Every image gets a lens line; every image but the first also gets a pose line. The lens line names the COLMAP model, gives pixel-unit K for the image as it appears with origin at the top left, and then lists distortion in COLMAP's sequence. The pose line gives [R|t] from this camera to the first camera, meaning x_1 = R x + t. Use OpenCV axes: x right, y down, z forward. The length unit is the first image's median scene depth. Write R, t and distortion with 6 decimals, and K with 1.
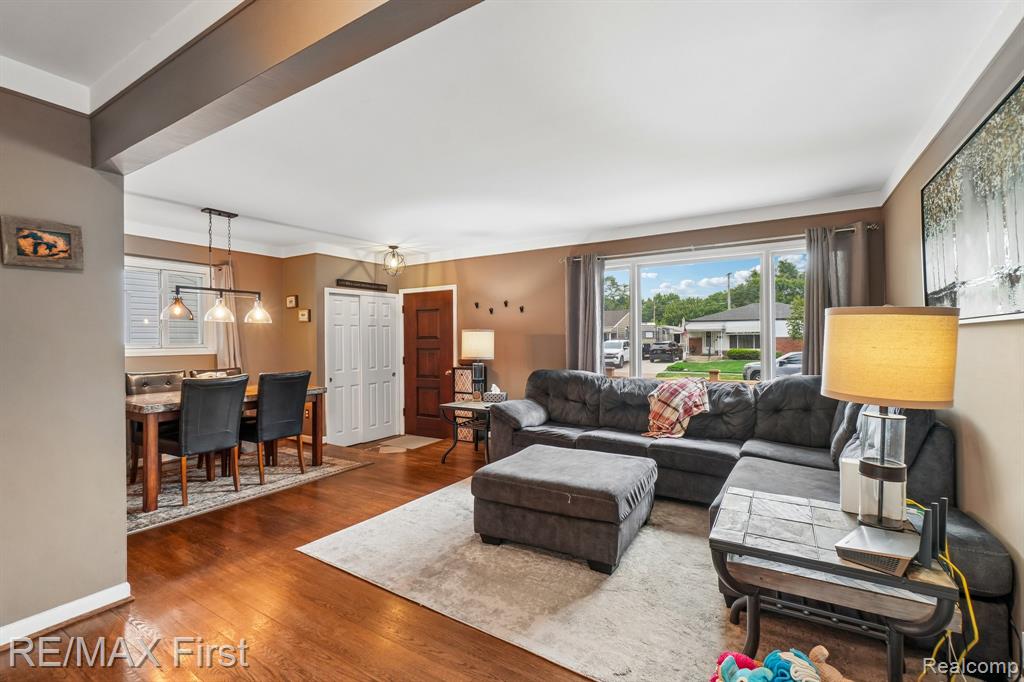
lens RADIAL K [[444.2, 0, 516.2], [0, 444.2, 335.1], [0, 0, 1]] dist [-0.006555, 0.000157]
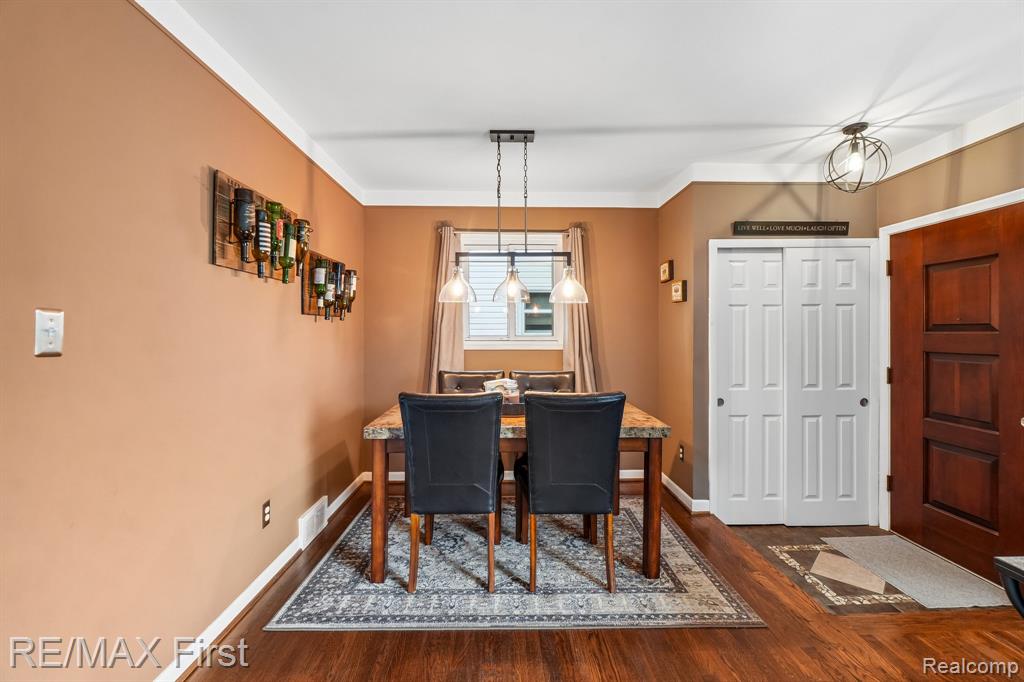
lens RADIAL K [[444.2, 0, 516.2], [0, 444.2, 335.1], [0, 0, 1]] dist [-0.006555, 0.000157]
pose [[0.540329, 0.012471, -0.841362, -0.077701], [0.003893, 0.999842, 0.017320, 0.004199], [0.841445, -0.012634, 0.540195, 0.444847]]
